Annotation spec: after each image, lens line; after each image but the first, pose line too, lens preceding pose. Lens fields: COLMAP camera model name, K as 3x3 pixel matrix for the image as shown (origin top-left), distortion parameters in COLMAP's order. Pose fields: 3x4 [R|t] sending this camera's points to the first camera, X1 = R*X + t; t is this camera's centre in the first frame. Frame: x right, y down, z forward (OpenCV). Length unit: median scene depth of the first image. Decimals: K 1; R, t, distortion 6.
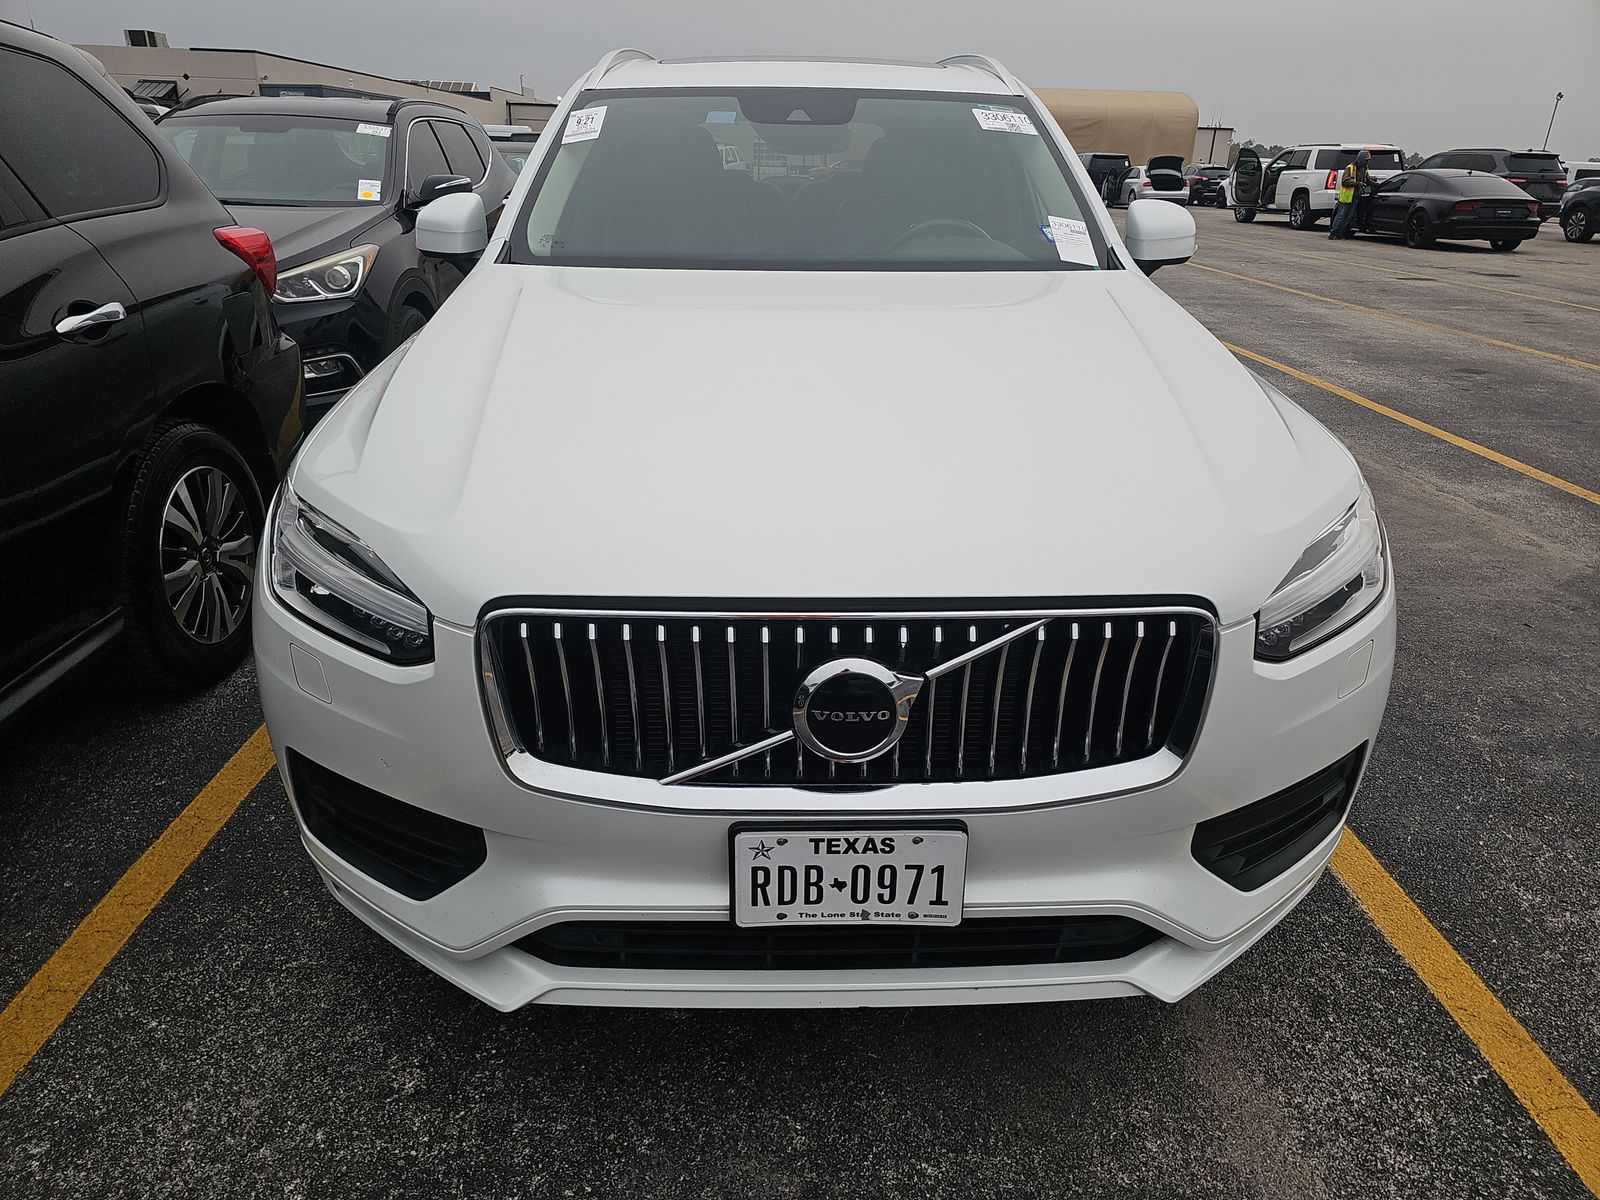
lens RADIAL K [[1071.8, 0, 800.0], [0, 1071.8, 600.0], [0, 0, 1]] dist [0.049949, -0.041644]
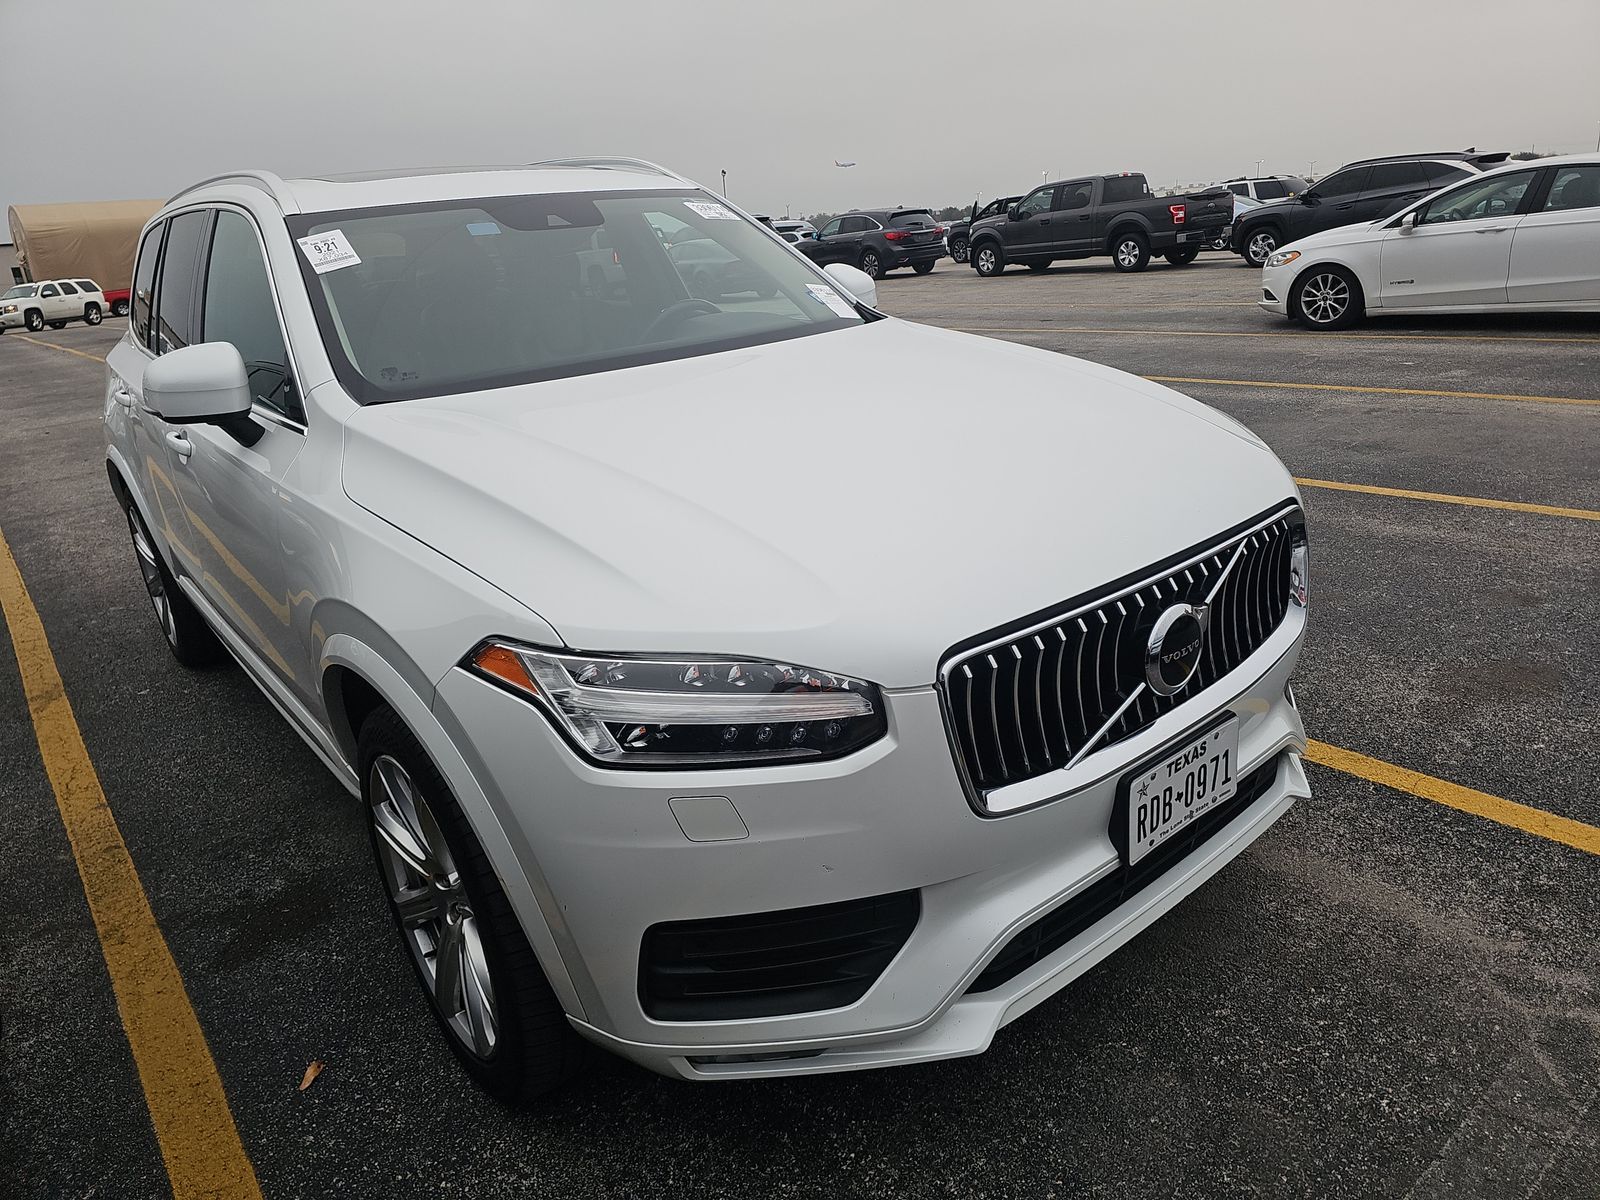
lens RADIAL K [[1065.9, 0, 830.9], [0, 1065.9, 589.7], [0, 0, 1]] dist [0.064323, -0.063981]
pose [[0.779665, -0.278562, 0.560826, -0.837408], [0.324166, 0.945807, 0.019123, -0.102426], [-0.535760, 0.166891, 0.827713, 0.153928]]
